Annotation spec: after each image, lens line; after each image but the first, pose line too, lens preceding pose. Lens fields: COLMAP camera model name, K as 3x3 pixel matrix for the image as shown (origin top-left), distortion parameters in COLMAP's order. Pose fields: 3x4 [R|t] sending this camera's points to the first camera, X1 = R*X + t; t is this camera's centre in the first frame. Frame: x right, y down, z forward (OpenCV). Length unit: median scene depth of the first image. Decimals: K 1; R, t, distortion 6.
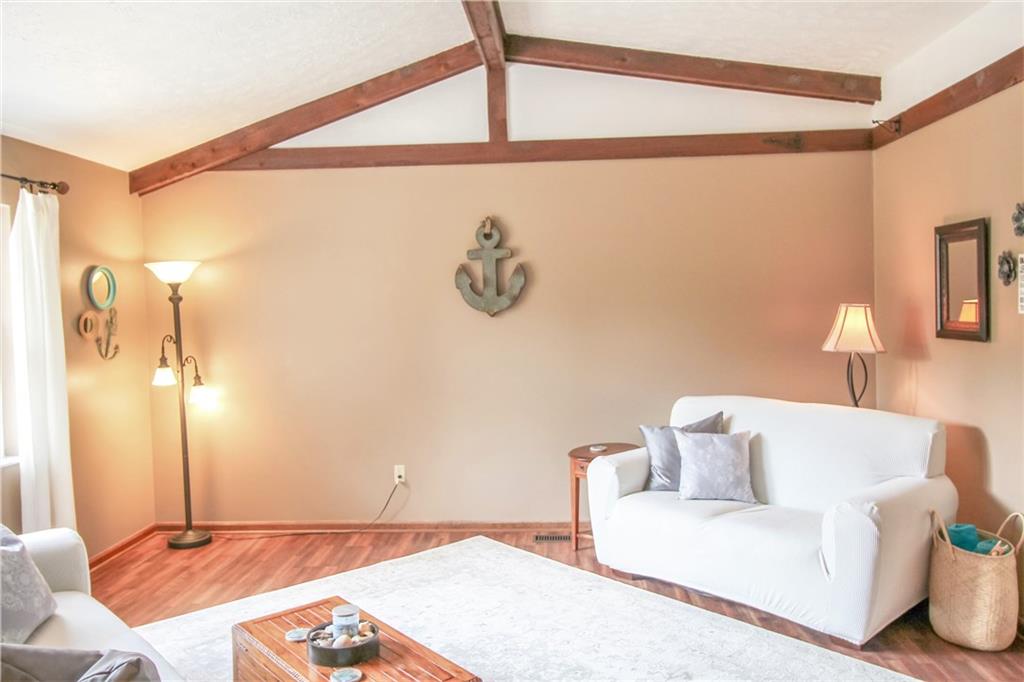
lens RADIAL K [[807.5, 0, 511.5], [0, 807.5, 326.4], [0, 0, 1]] dist [0.002893, 0.008807]
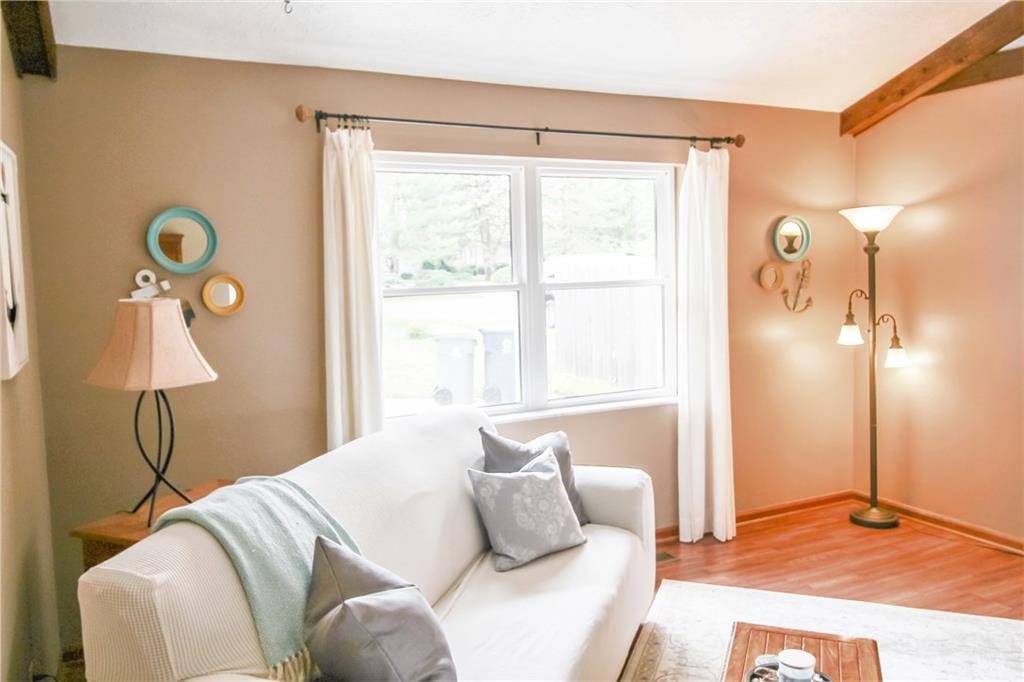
lens RADIAL K [[807.5, 0, 511.5], [0, 807.5, 326.4], [0, 0, 1]] dist [0.002893, 0.008807]
pose [[0.491465, 0.076553, -0.867526, 0.173928], [-0.018137, 0.996813, 0.077686, -0.011552], [0.870708, -0.022445, 0.491287, 0.219060]]
